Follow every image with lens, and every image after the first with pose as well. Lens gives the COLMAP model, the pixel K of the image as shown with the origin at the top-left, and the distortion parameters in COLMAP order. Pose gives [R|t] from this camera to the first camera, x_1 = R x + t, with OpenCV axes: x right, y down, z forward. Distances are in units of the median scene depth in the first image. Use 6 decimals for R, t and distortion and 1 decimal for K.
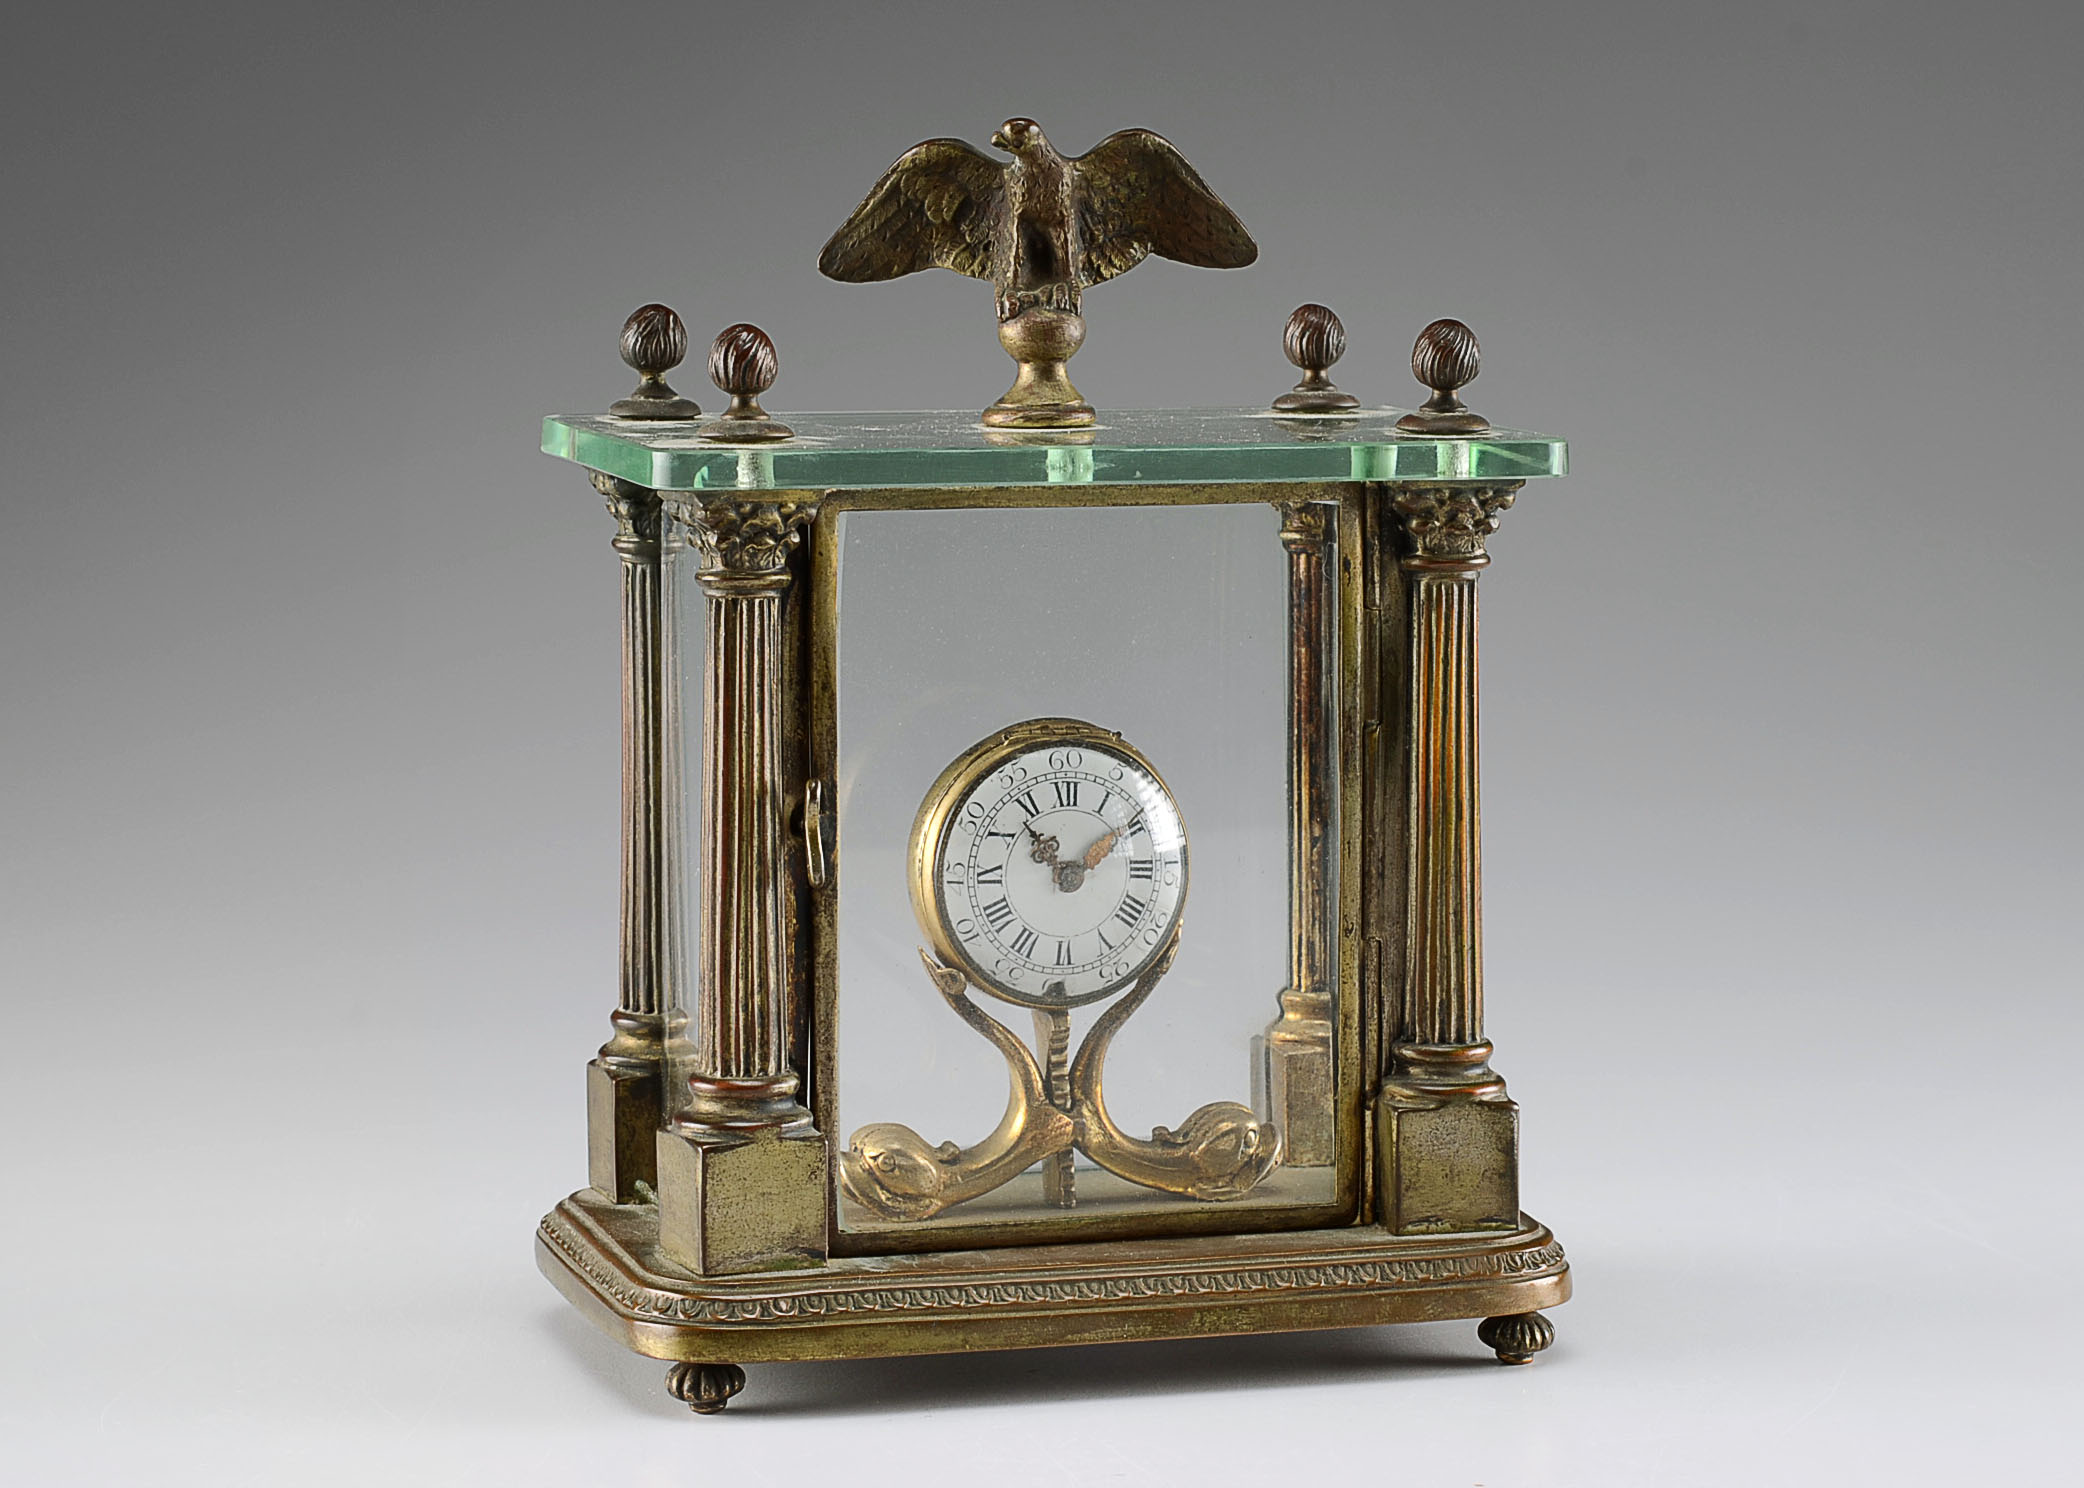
lens RADIAL K [[7401.8, 0, 1042.0], [0, 7401.8, 744.0], [0, 0, 1]] dist [0.010983, 0.654291]
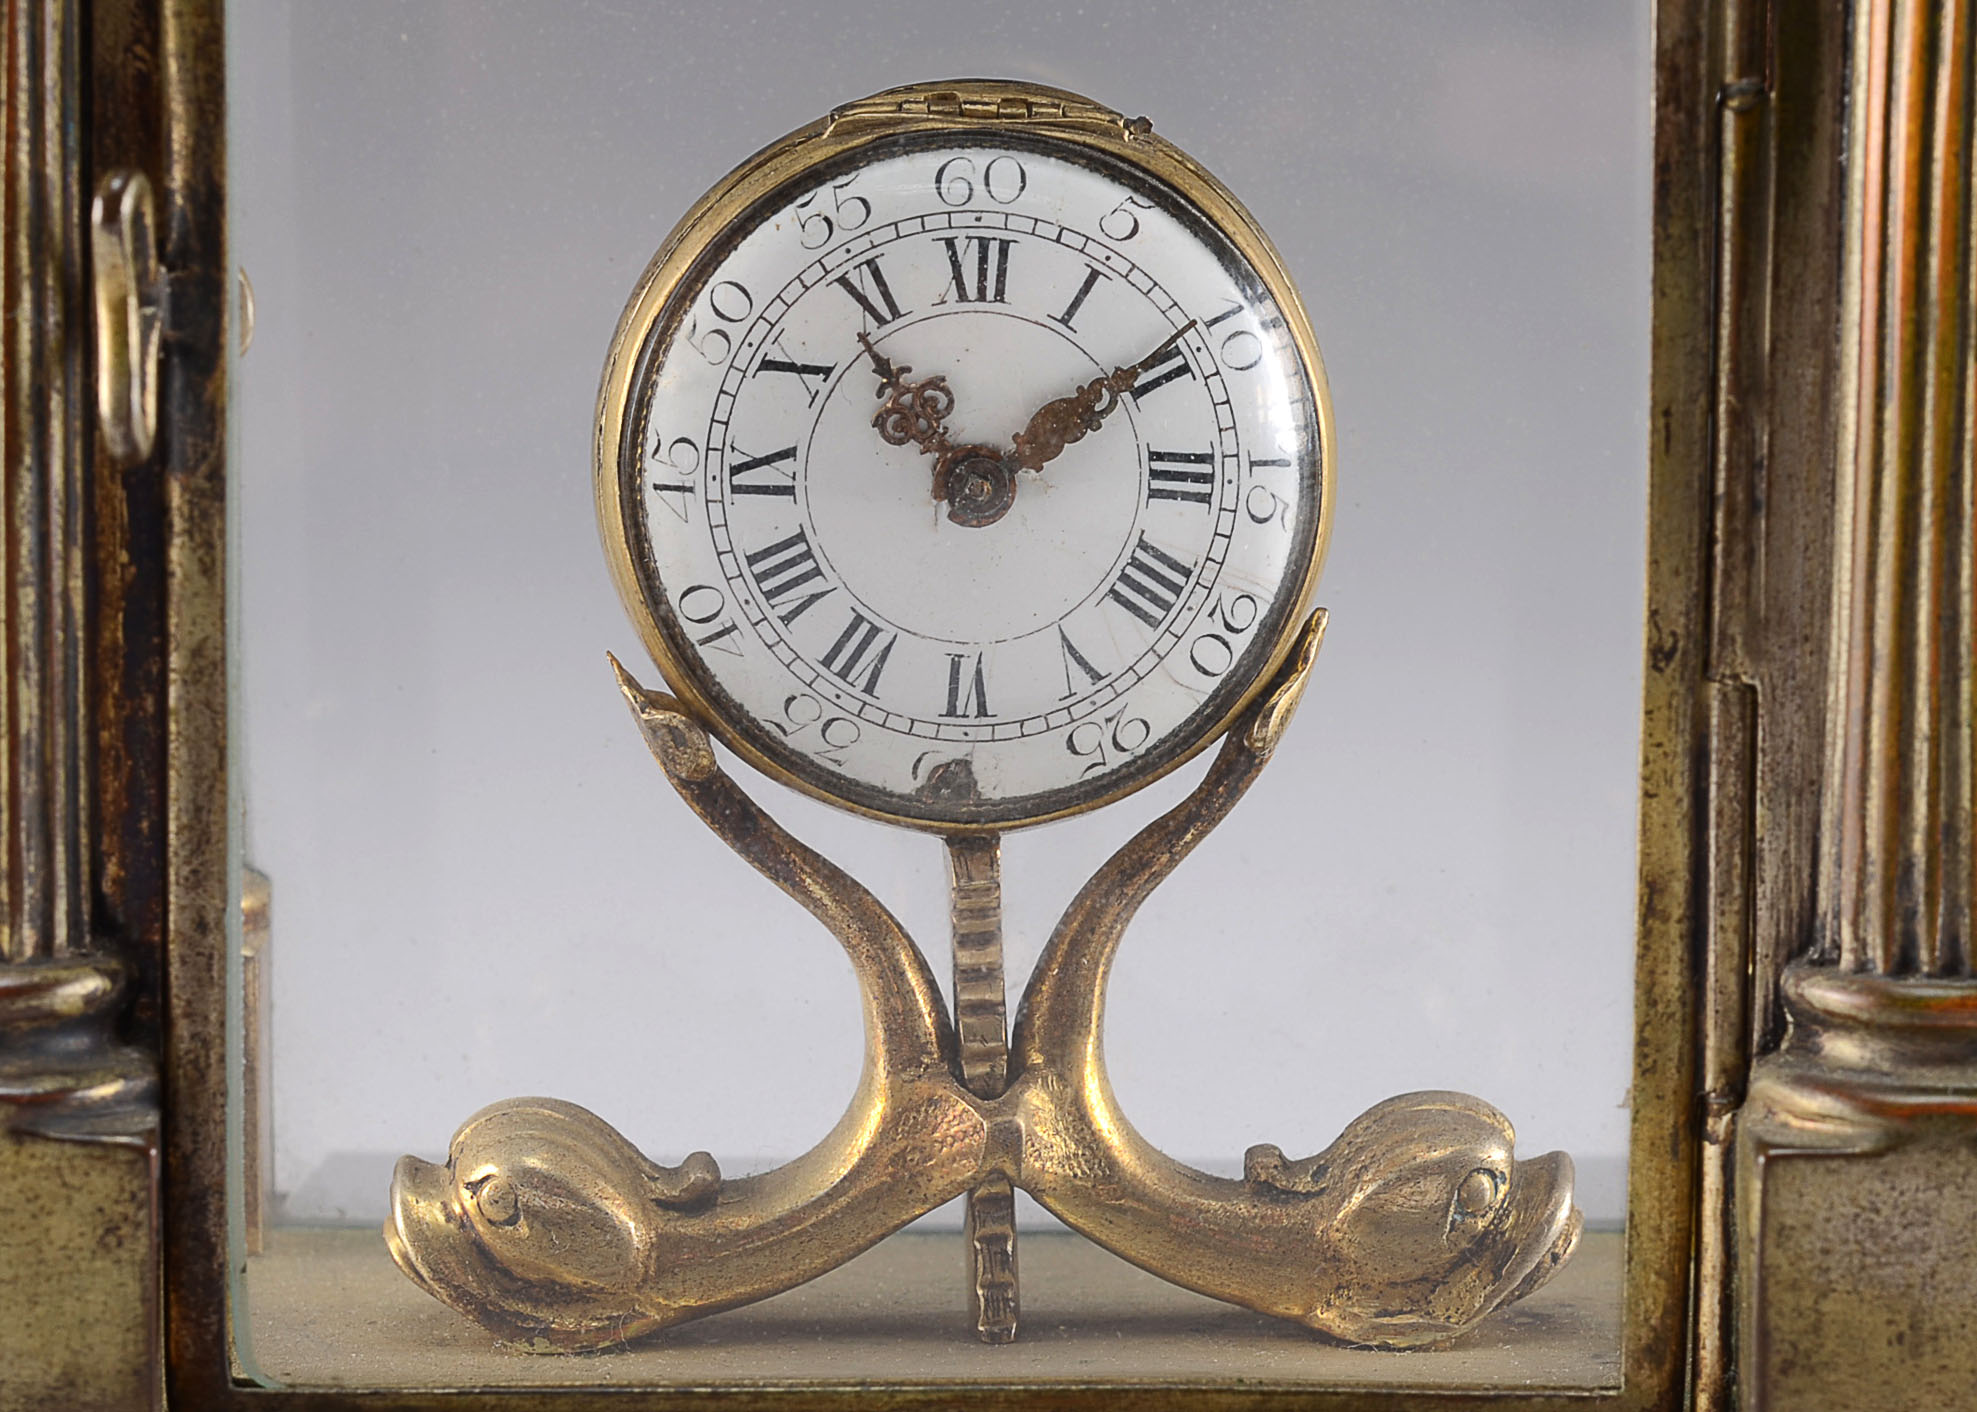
lens RADIAL K [[7021.8, 0, 988.5], [0, 7021.8, 706.0], [0, 0, 1]] dist [0.010983, 0.654291]
pose [[0.963409, 0.044386, -0.264334, 0.101457], [-0.040254, 0.998968, 0.021027, 0.021776], [0.264995, -0.009617, 0.964202, 0.654461]]
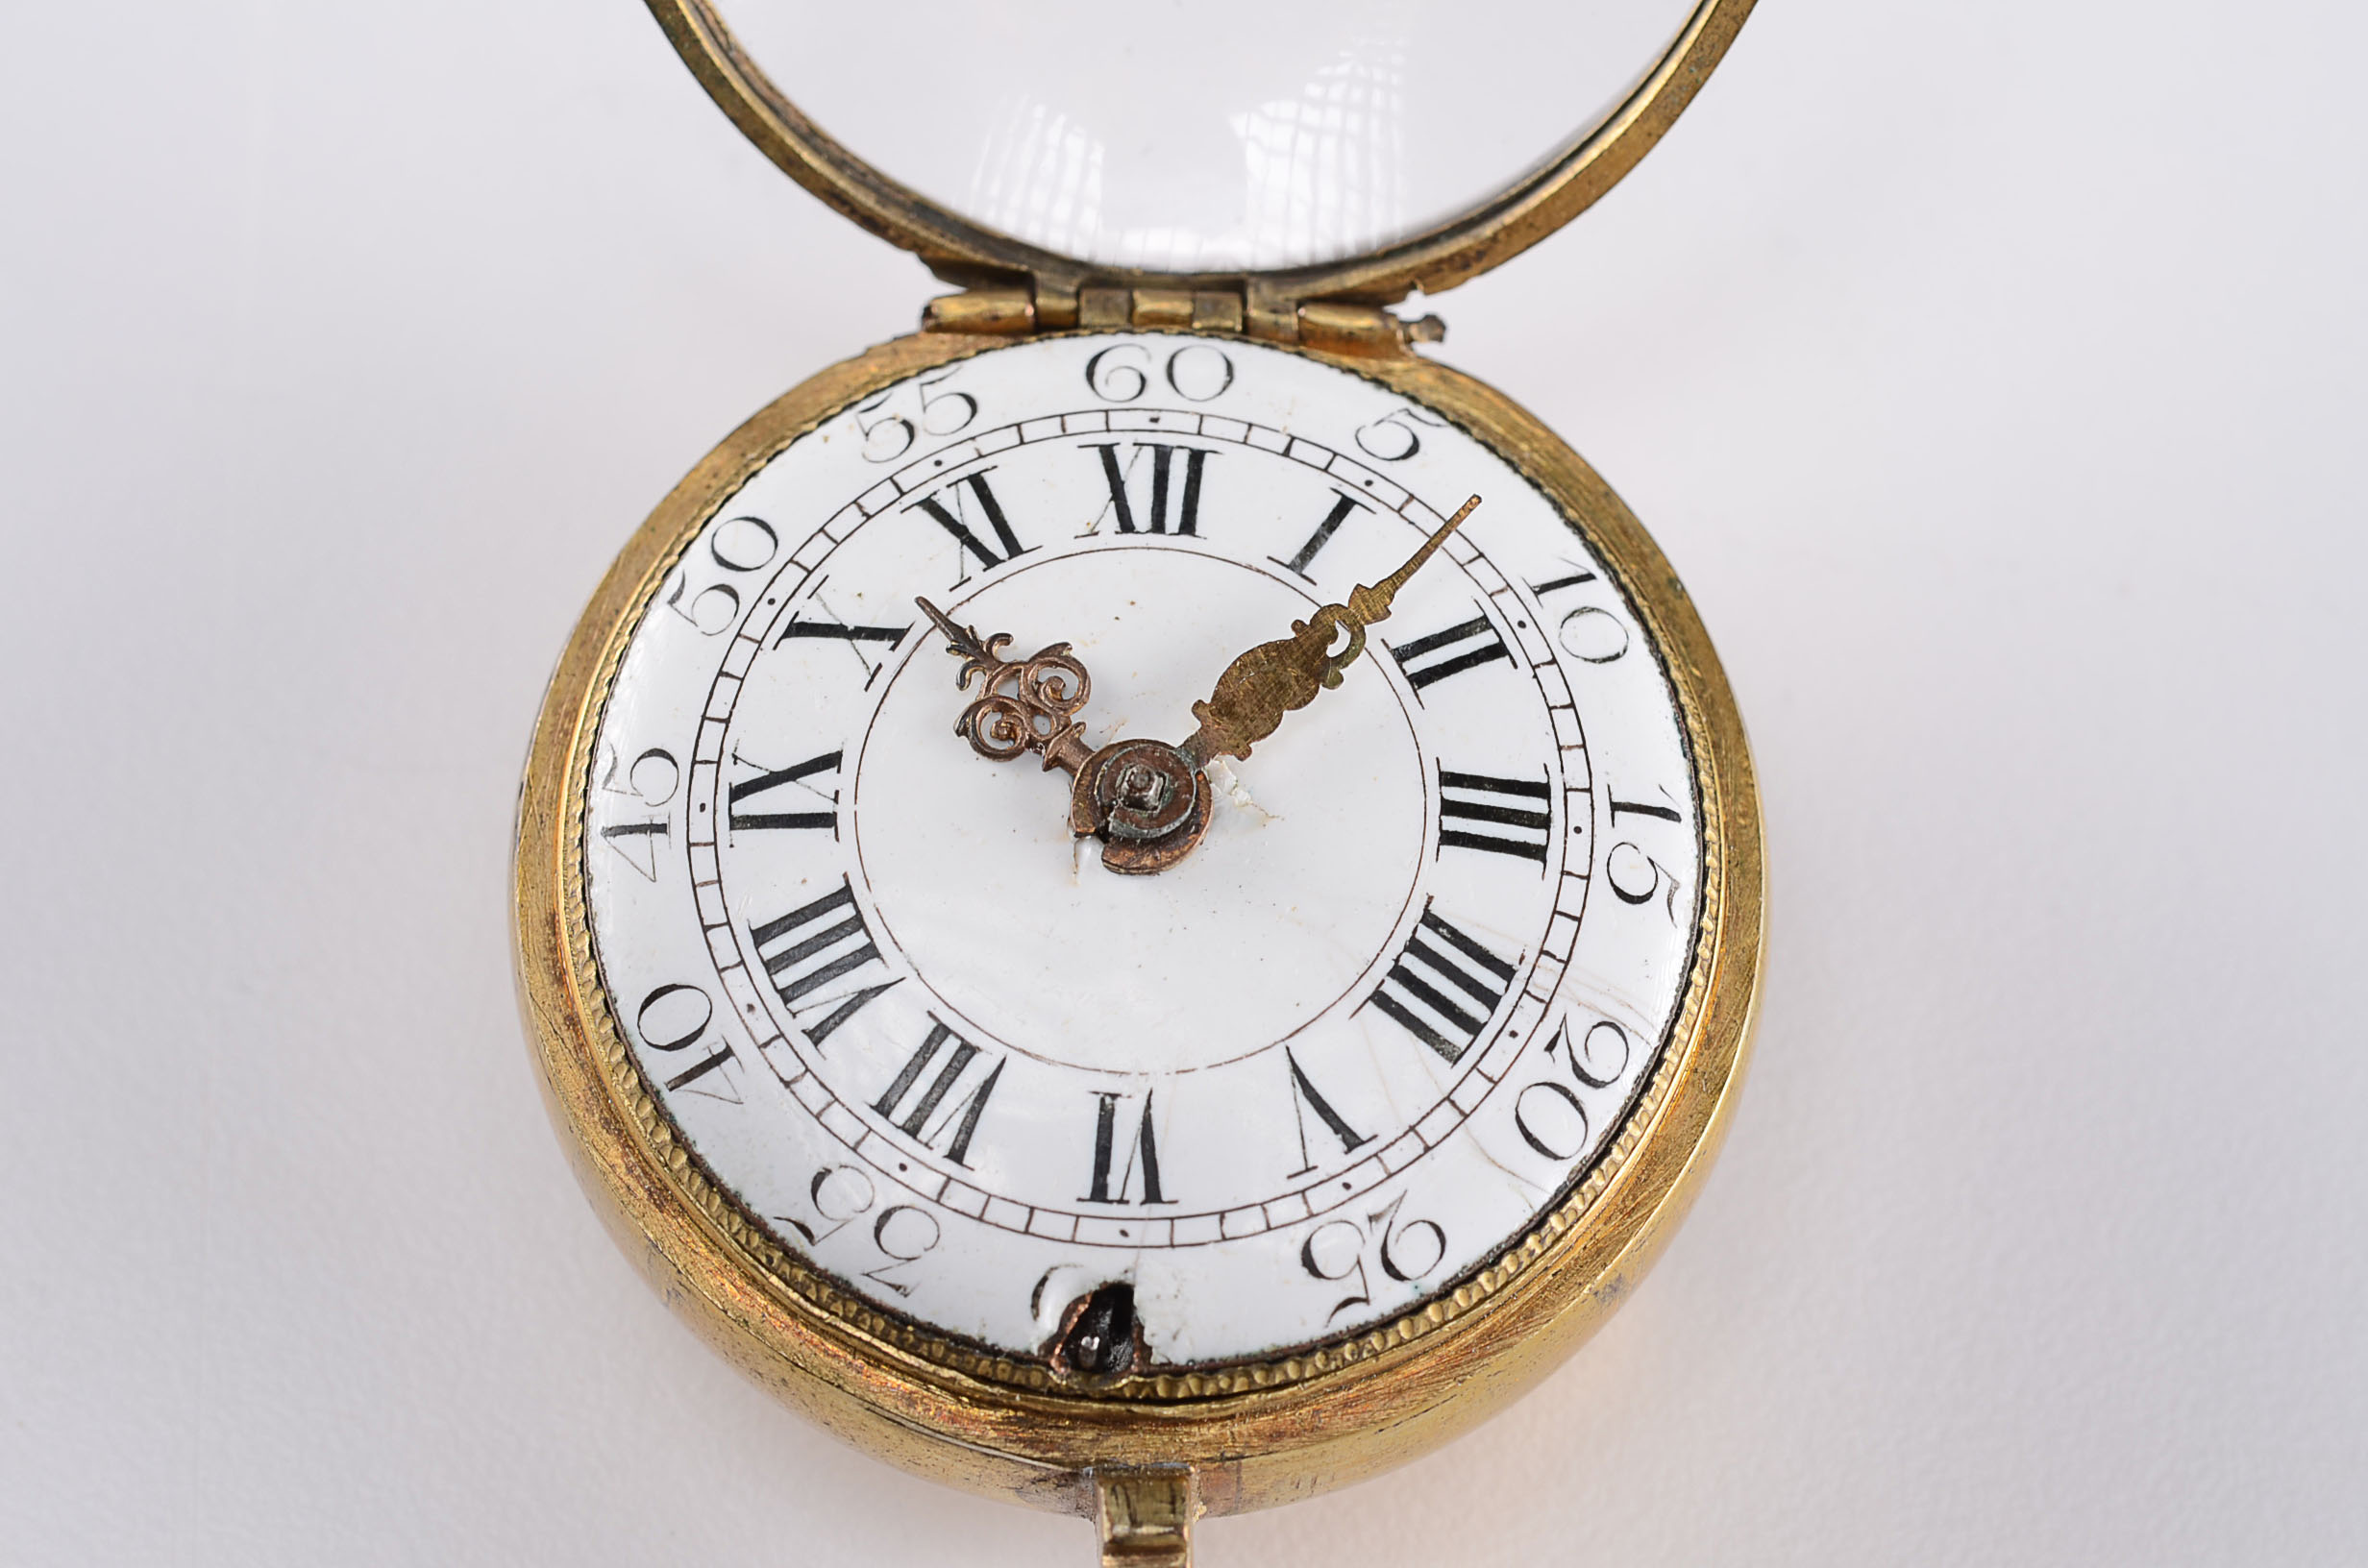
lens RADIAL K [[6642.8, 0, 1184.0], [0, 6642.8, 784.0], [0, 0, 1]] dist [0.024636, 1.417861]
pose [[0.948898, -0.100330, -0.299209, 0.065845], [-0.052948, 0.884063, -0.464359, 0.111900], [0.311108, 0.456472, 0.833574, 0.837258]]
